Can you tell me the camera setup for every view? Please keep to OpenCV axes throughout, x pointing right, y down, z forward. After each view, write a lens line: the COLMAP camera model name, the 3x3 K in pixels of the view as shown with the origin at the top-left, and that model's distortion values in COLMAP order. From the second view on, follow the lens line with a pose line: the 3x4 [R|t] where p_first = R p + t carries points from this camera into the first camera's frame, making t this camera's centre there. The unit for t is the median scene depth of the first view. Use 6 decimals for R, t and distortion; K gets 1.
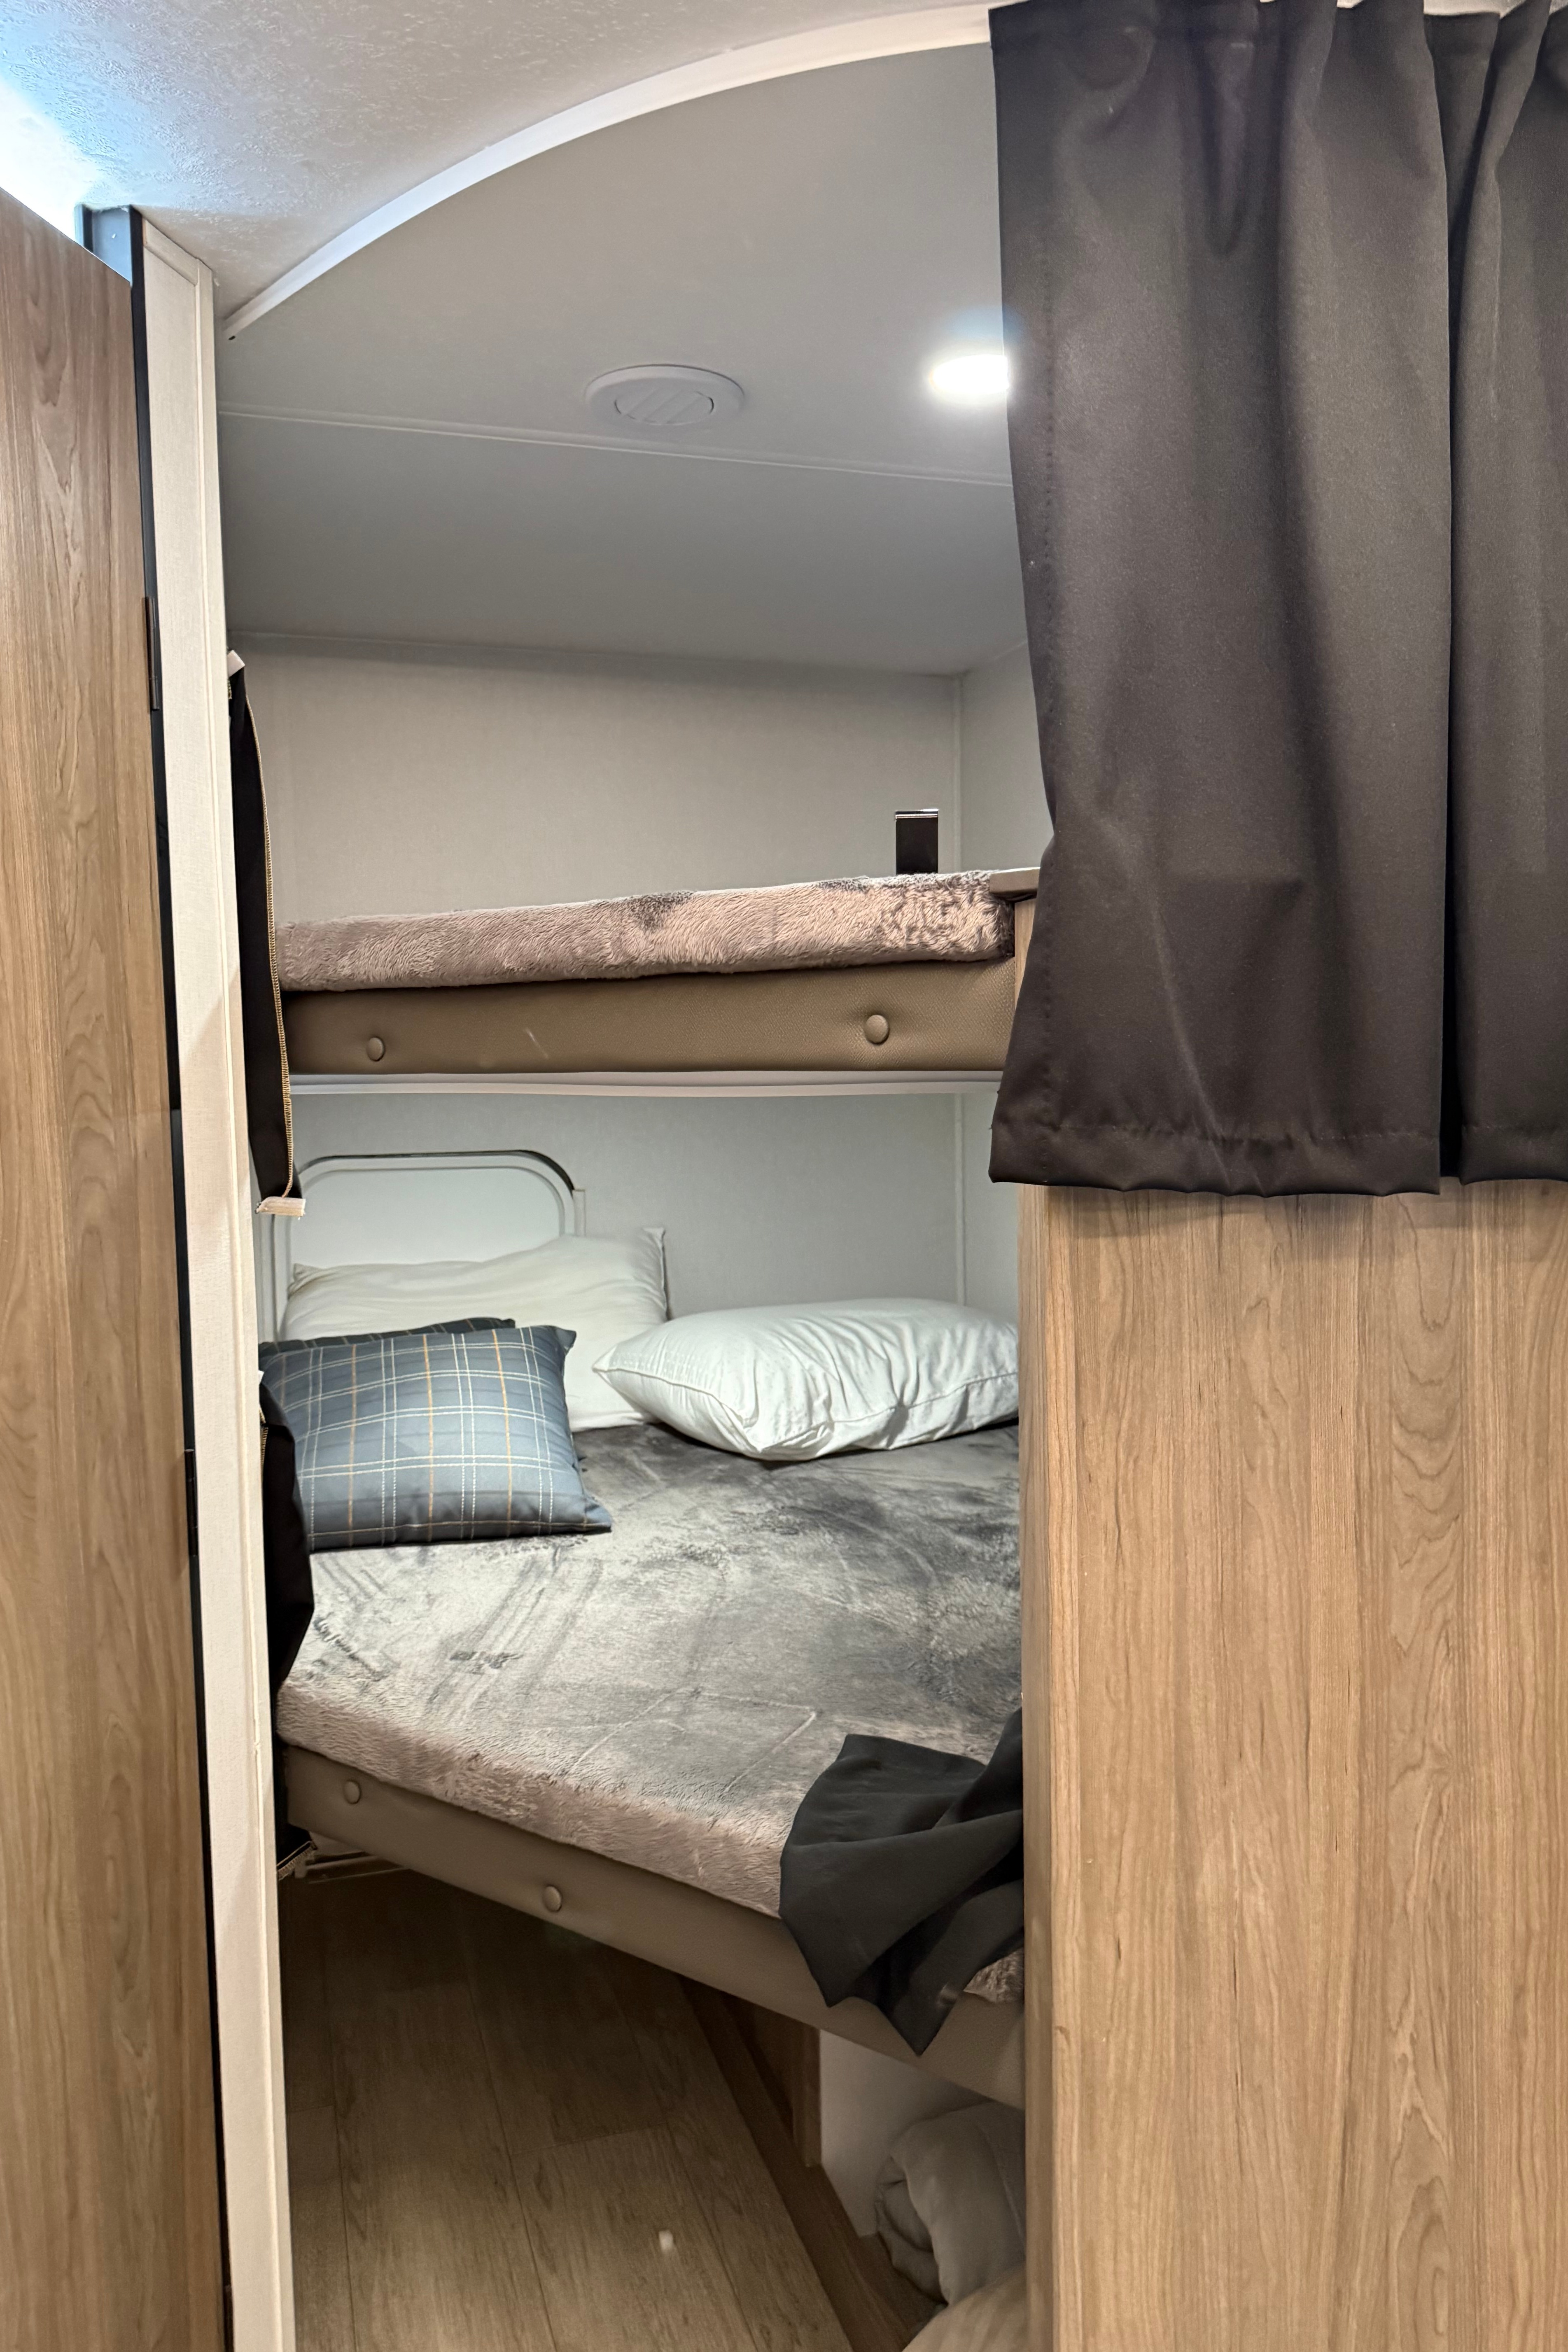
lens RADIAL K [[1669.8, 0, 788.4], [0, 1669.8, 1167.9], [0, 0, 1]] dist [0.003723, -0.000369]
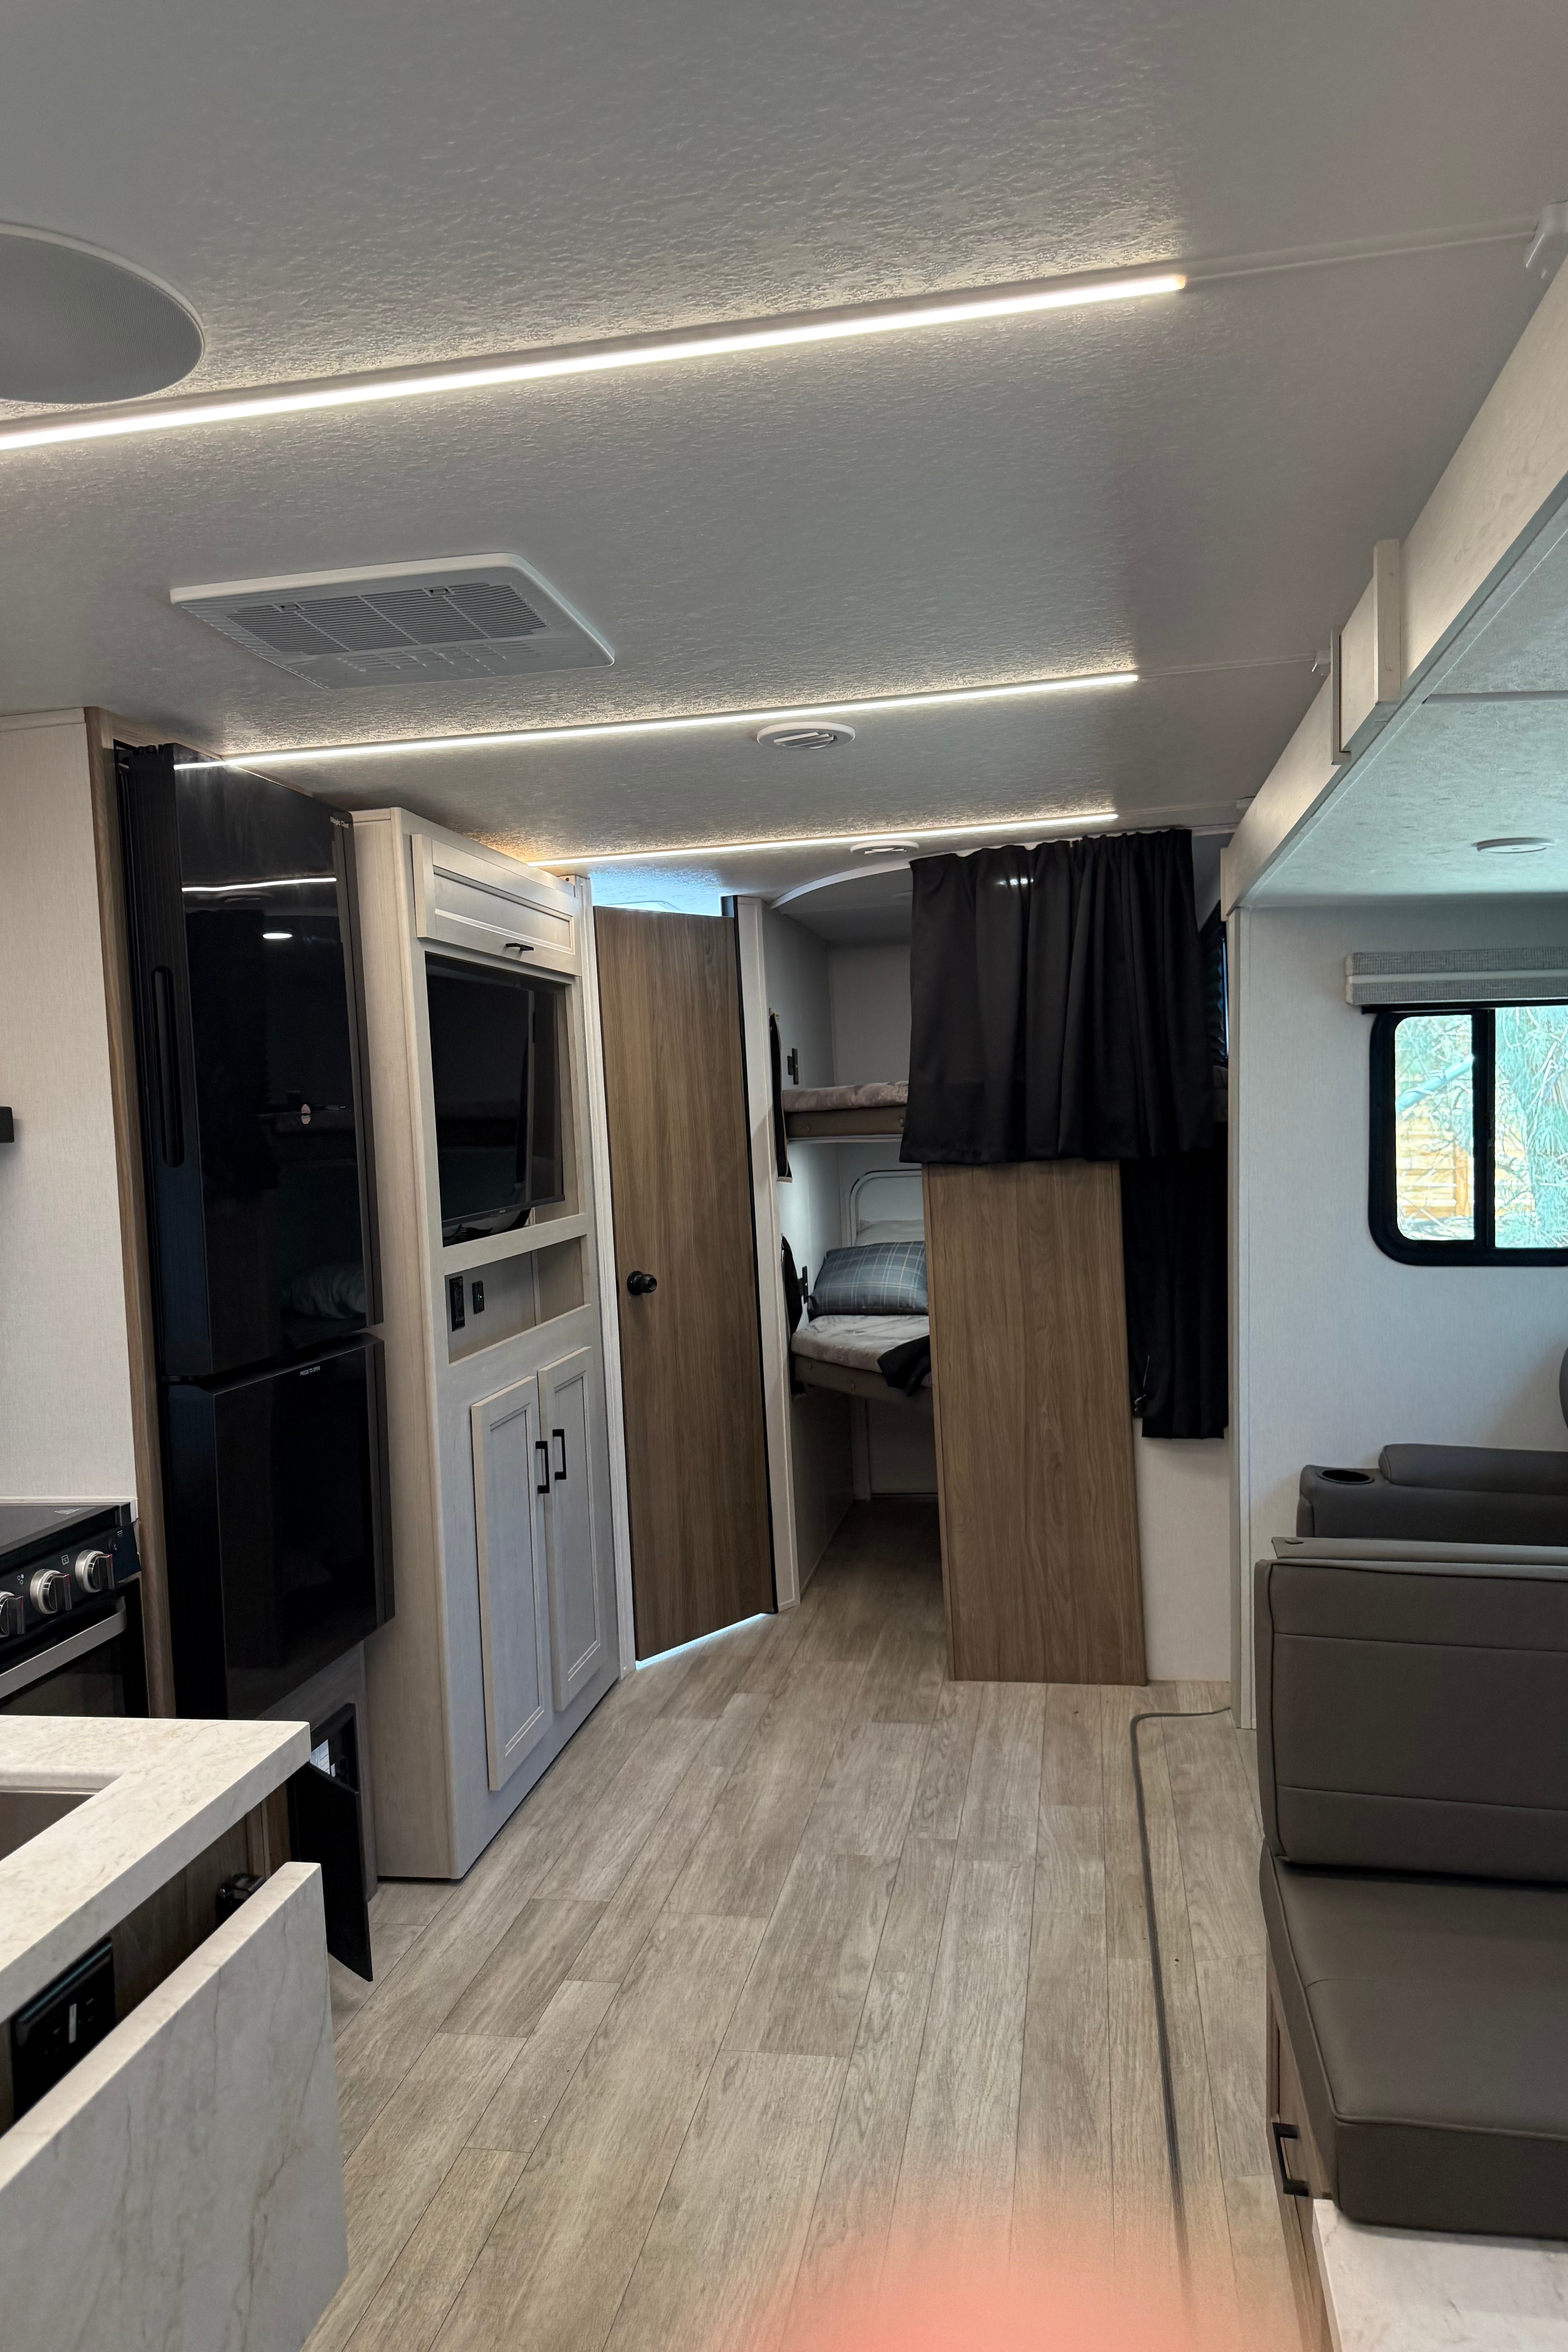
lens RADIAL K [[1669.8, 0, 765.7], [0, 1669.8, 1183.6], [0, 0, 1]] dist [0.003723, -0.000369]
pose [[0.875202, -0.013810, -0.483560, 1.559005], [0.006033, 0.999826, -0.017635, 0.112733], [0.483719, 0.012517, 0.875134, -2.345223]]
